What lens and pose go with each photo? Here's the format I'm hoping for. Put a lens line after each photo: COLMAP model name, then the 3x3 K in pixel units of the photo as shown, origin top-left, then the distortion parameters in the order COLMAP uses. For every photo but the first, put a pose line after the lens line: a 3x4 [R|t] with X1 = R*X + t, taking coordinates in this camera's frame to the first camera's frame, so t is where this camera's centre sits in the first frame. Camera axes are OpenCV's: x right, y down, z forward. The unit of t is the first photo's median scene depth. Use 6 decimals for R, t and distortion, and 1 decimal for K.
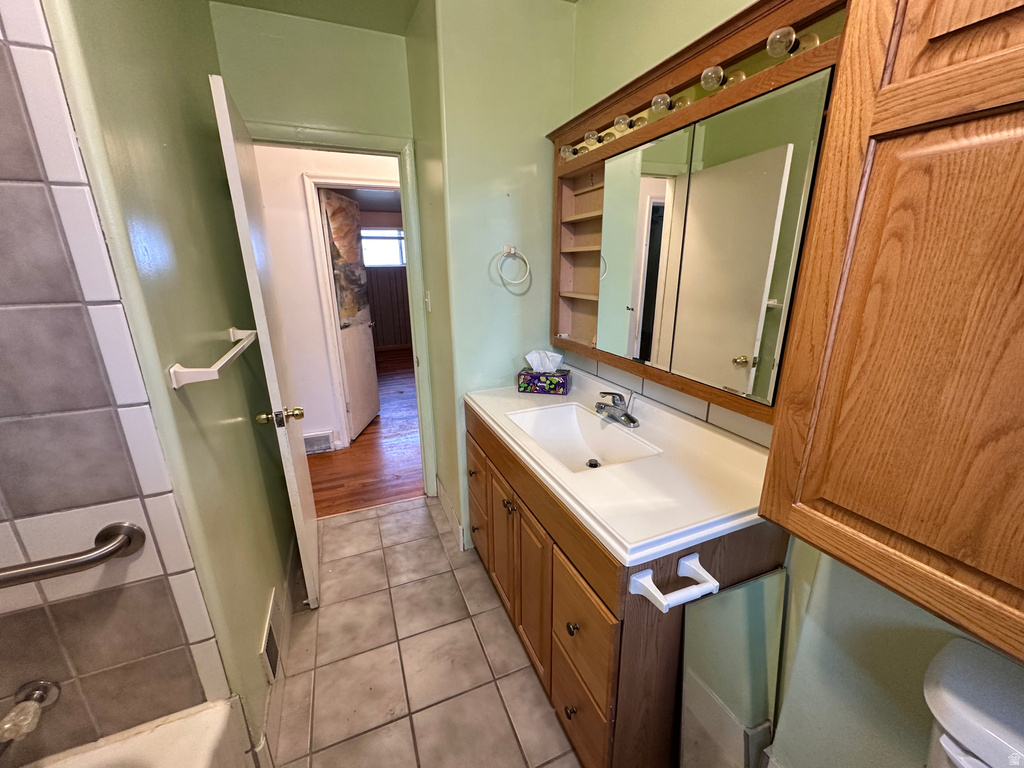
lens RADIAL K [[407.2, 0, 512.0], [0, 407.2, 384.0], [0, 0, 1]] dist [-0.004086, 0.000144]
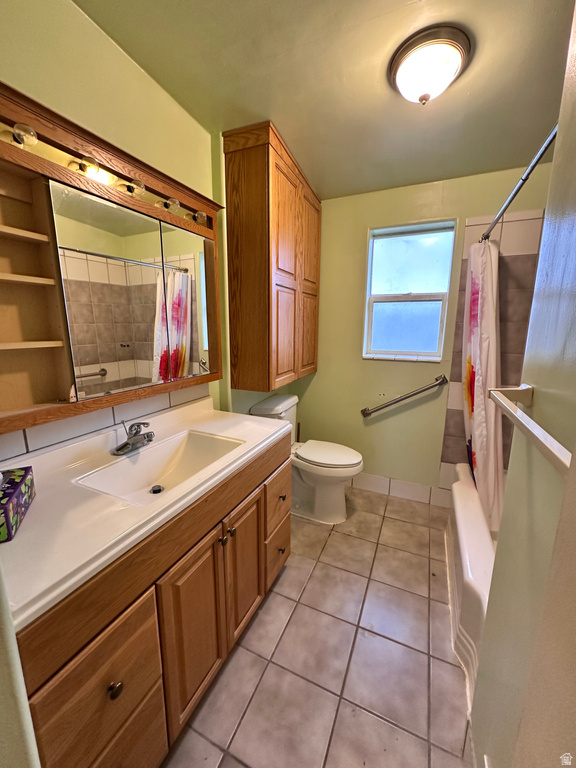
lens RADIAL K [[305.4, 0, 288.0], [0, 305.4, 384.0], [0, 0, 1]] dist [-0.004086, 0.000144]
pose [[-0.681162, -0.133055, 0.719941, -0.603999], [0.208305, 0.907485, 0.364801, -0.290617], [-0.701874, 0.398456, -0.590428, 1.178818]]
